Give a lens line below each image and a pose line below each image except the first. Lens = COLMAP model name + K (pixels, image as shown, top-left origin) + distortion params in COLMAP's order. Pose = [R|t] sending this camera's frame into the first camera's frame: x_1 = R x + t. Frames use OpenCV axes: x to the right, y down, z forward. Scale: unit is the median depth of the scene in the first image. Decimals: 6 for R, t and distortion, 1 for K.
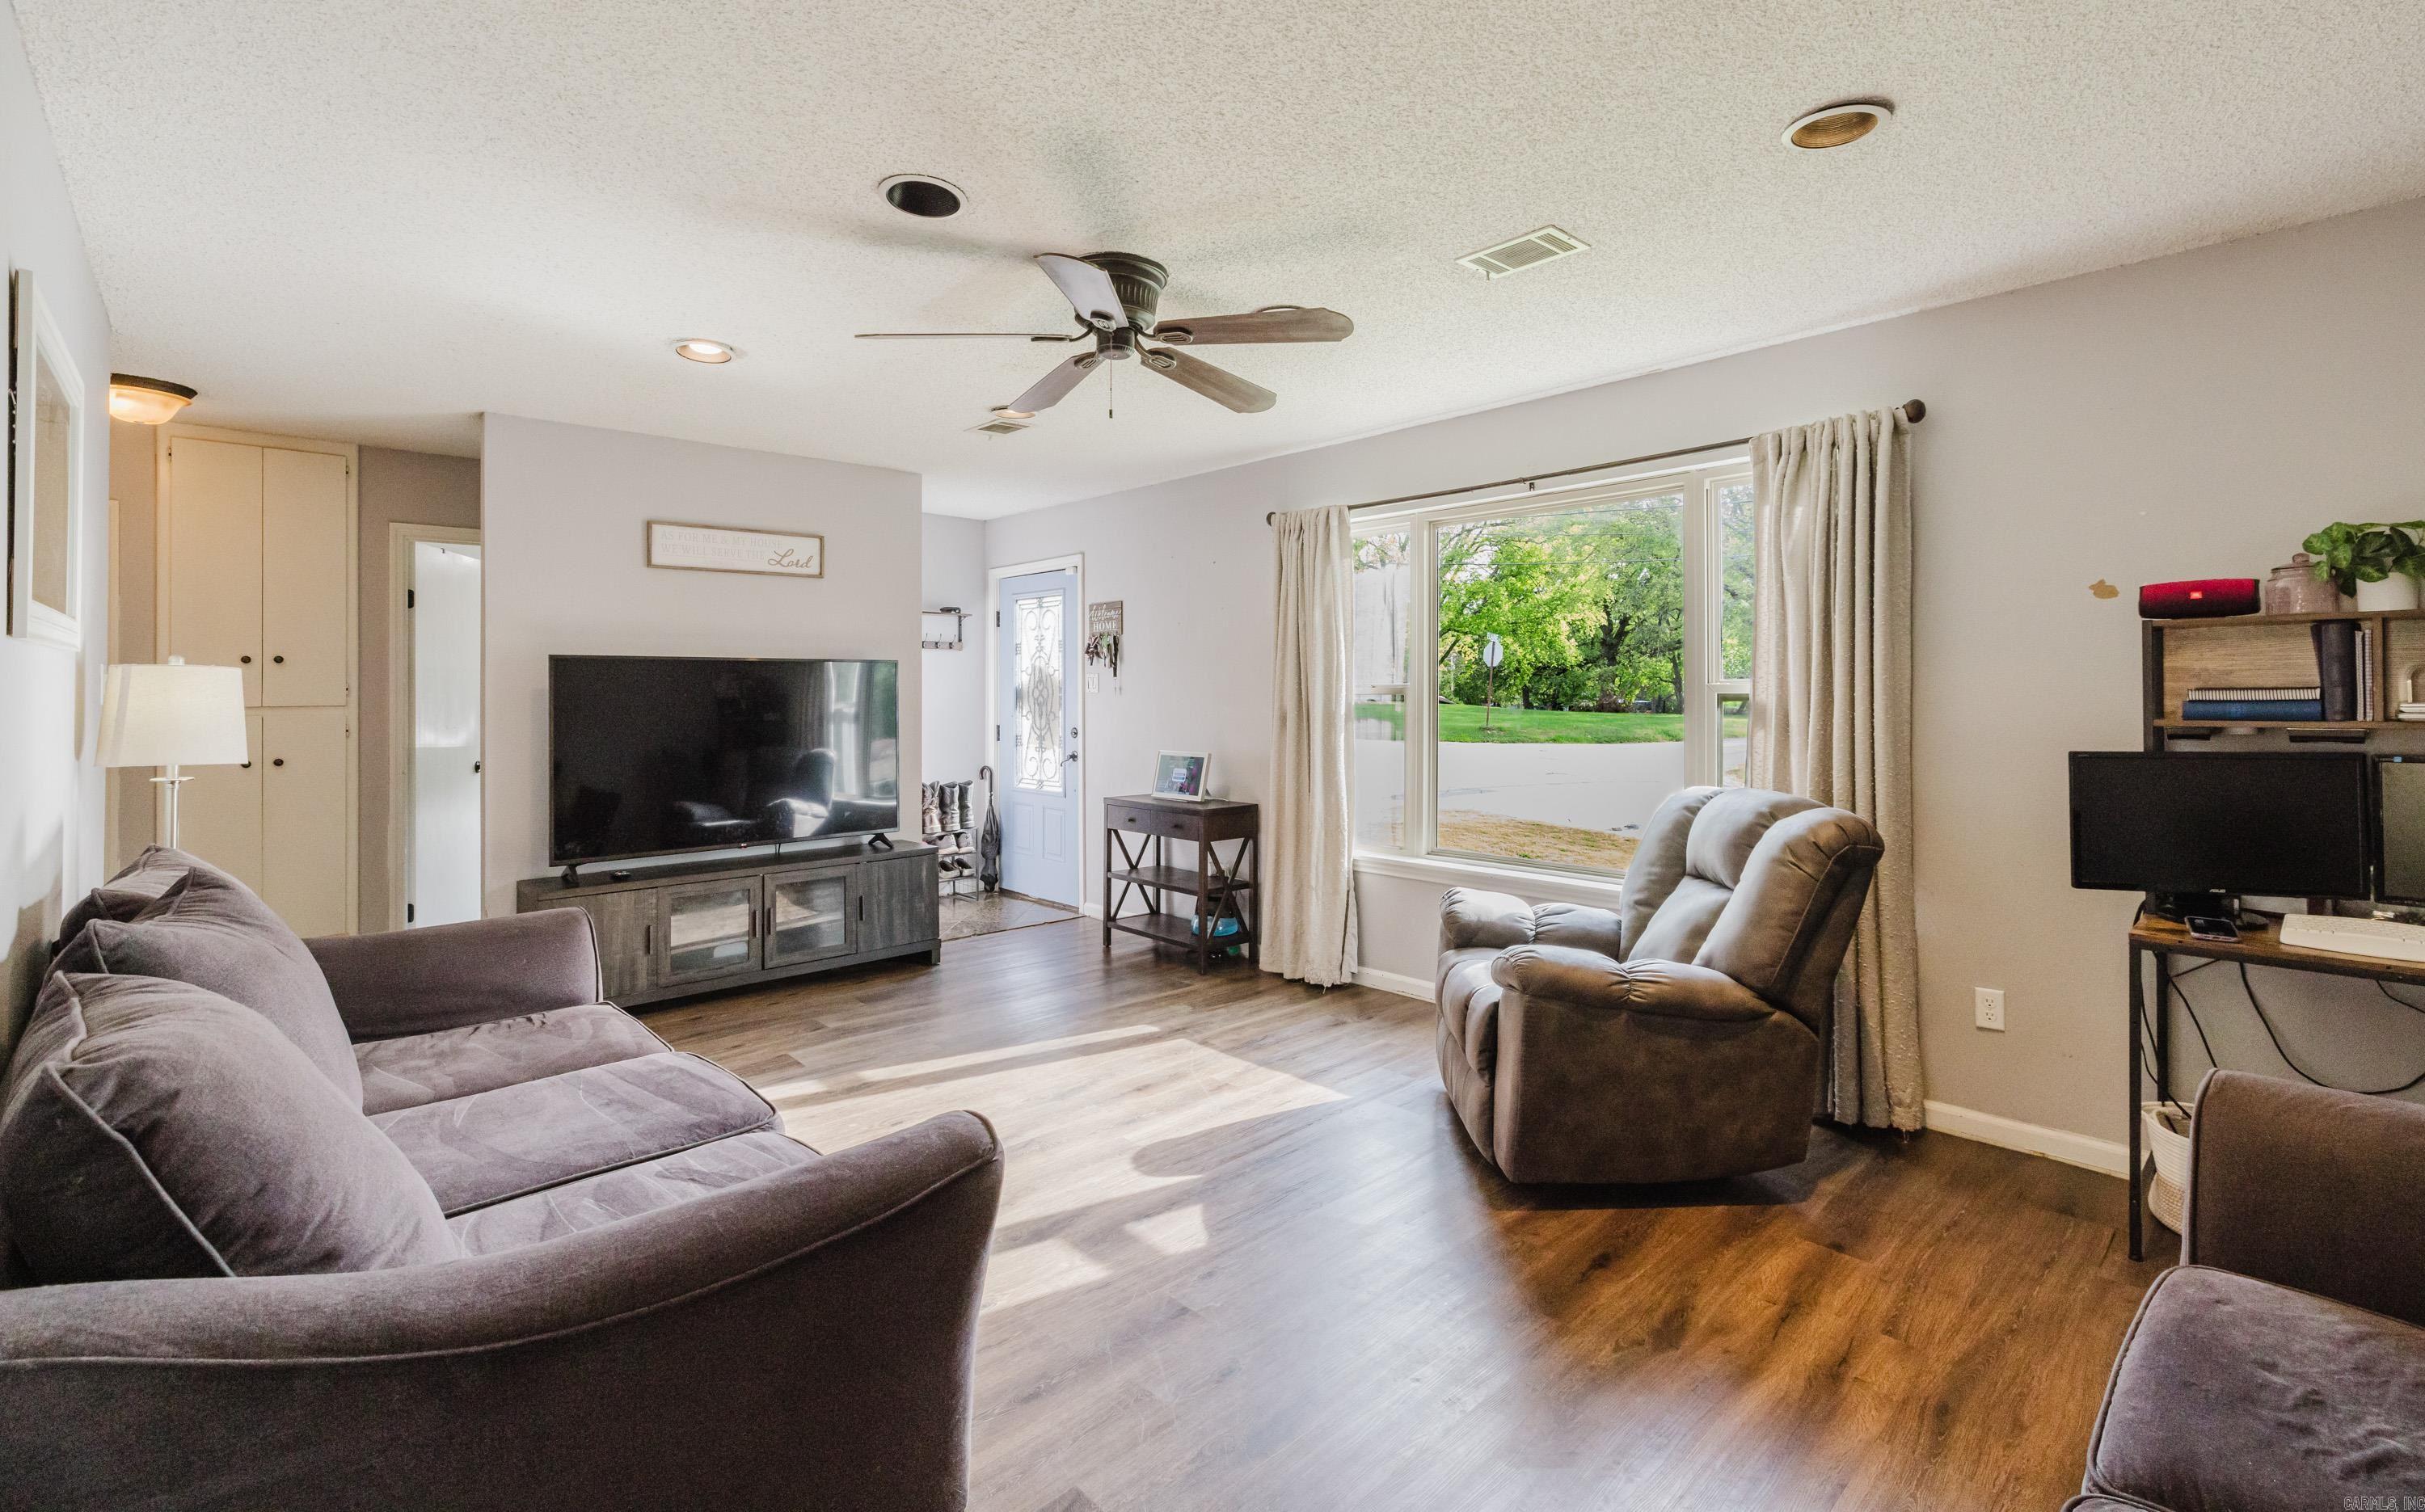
lens RADIAL K [[1112.5, 0, 1218.8], [0, 1112.5, 682.6], [0, 0, 1]] dist [0.001567, 0.000274]
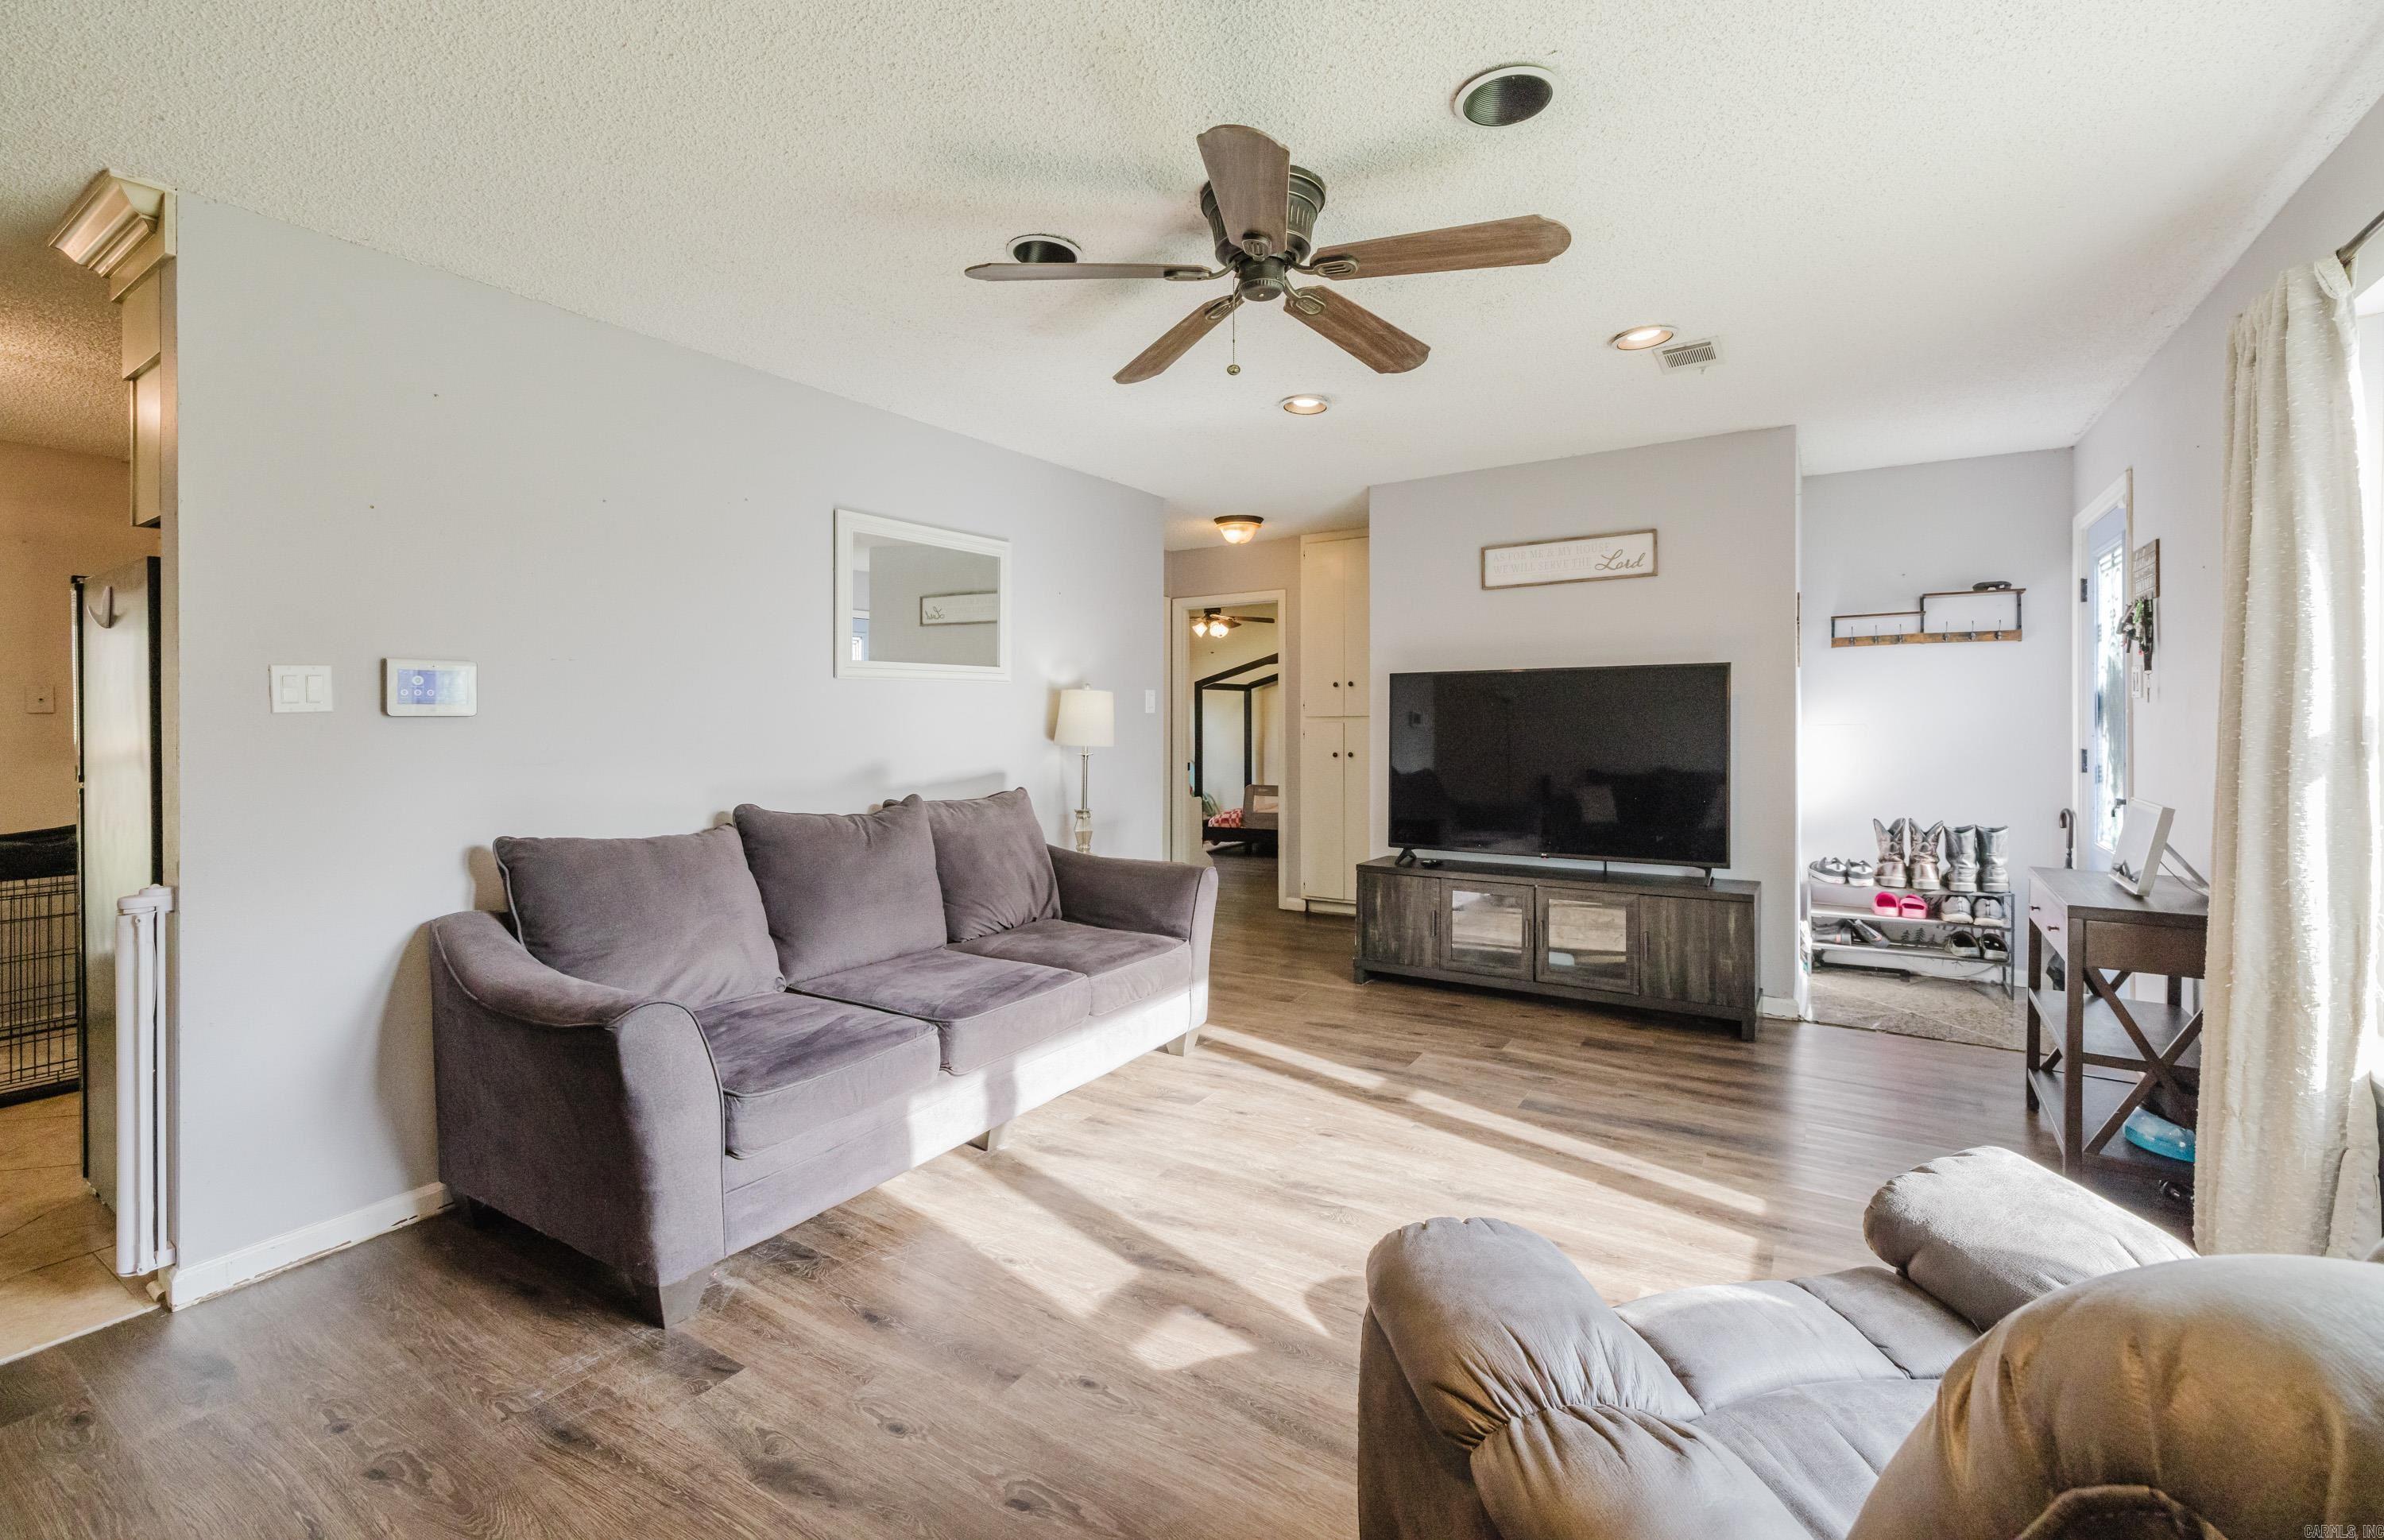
lens RADIAL K [[1029.2, 0, 1187.0], [0, 1029.2, 707.8], [0, 0, 1]] dist [0.000210, 0.000003]
pose [[0.216259, -0.007245, -0.976309, 0.449103], [0.011385, 0.999923, -0.004899, 0.015573], [0.976270, -0.010056, 0.216324, 0.531212]]
